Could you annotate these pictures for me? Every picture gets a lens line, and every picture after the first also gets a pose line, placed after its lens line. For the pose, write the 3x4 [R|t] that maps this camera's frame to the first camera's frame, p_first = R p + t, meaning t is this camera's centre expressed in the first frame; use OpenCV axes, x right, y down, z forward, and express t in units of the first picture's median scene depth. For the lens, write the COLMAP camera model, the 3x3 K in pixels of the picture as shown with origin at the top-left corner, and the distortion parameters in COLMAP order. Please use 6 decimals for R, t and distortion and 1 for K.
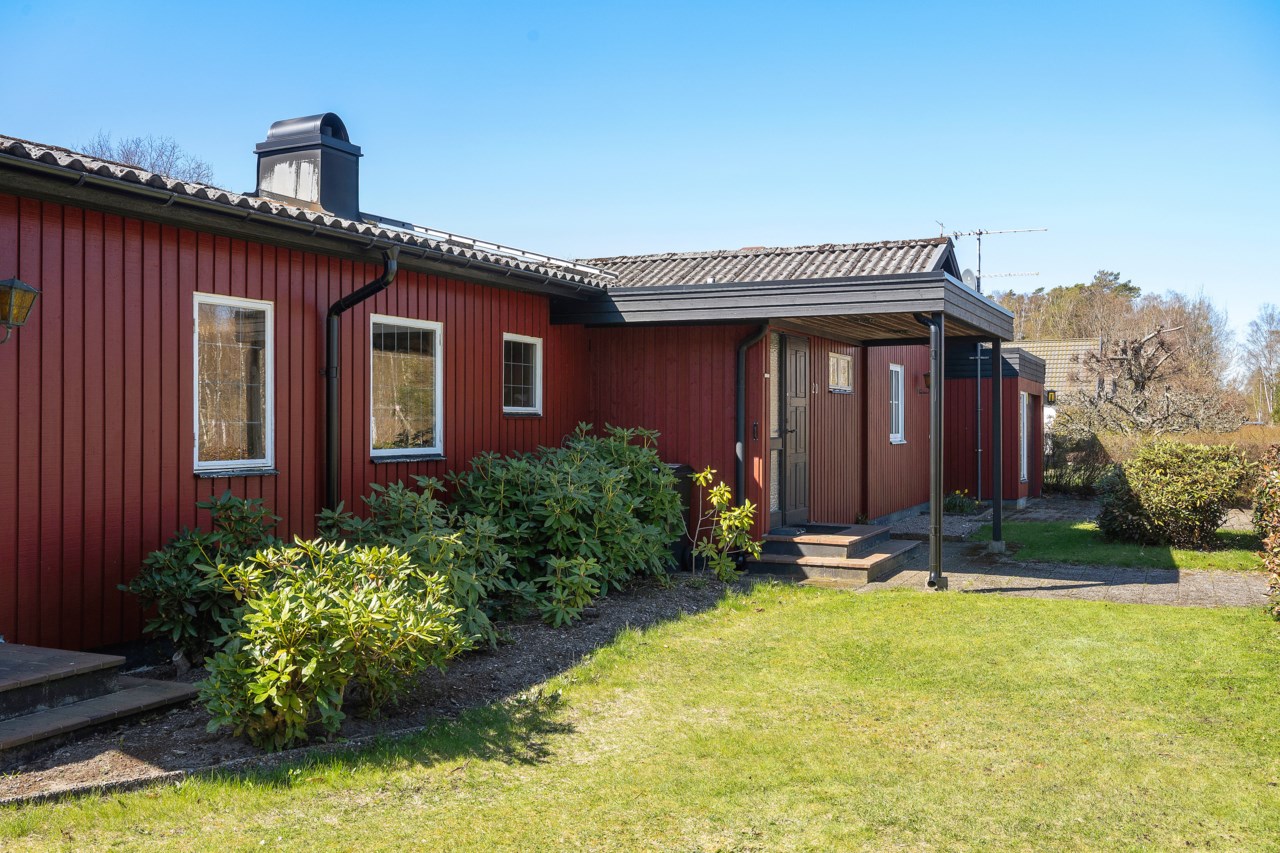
lens RADIAL K [[1196.2, 0, 640.0], [0, 1196.2, 426.5], [0, 0, 1]] dist [0.008549, 0.004854]
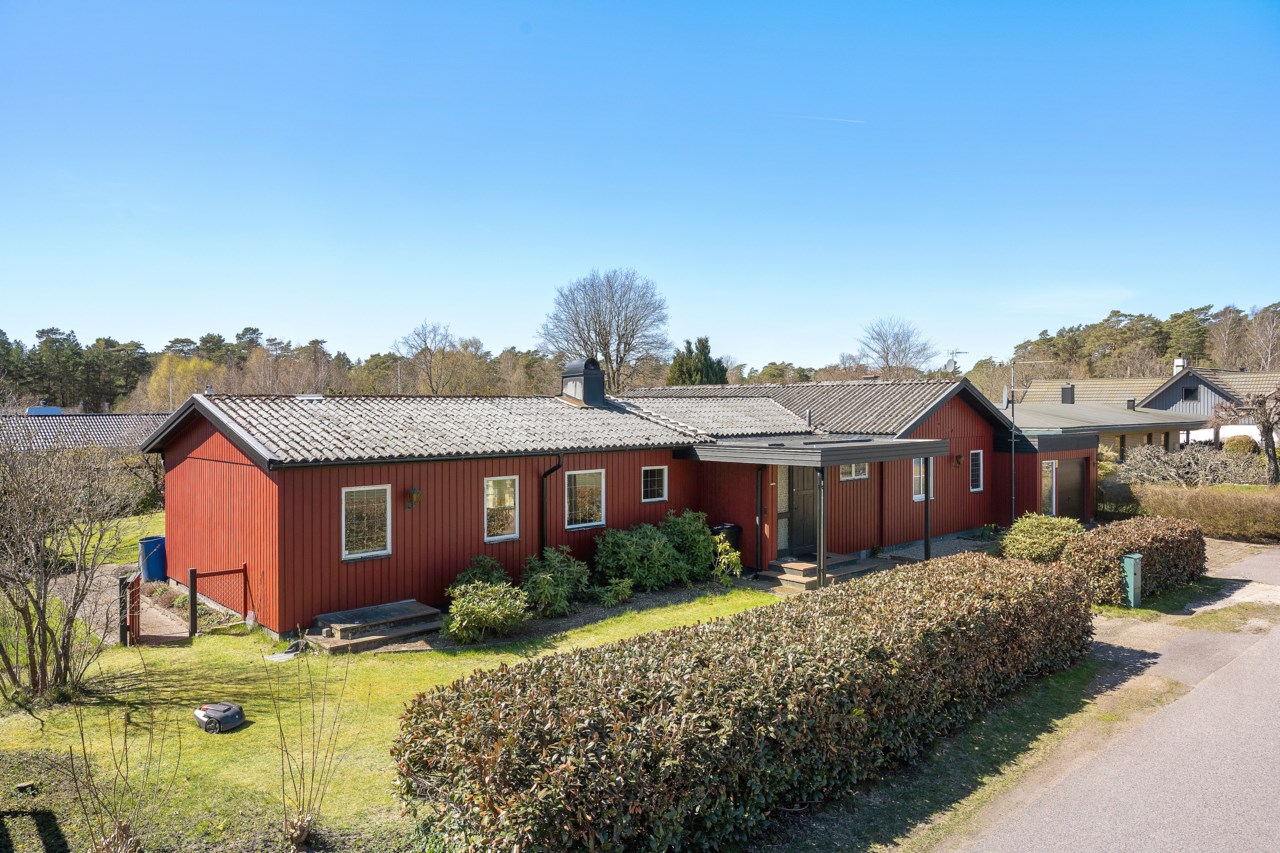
lens RADIAL K [[860.4, 0, 640.0], [0, 860.4, 426.5], [0, 0, 1]] dist [0.000133, 0.001197]
pose [[0.910794, 0.002272, -0.412854, 0.684119], [0.006774, 0.999768, 0.020446, -0.233573], [0.412805, -0.021419, 0.910568, -0.590837]]
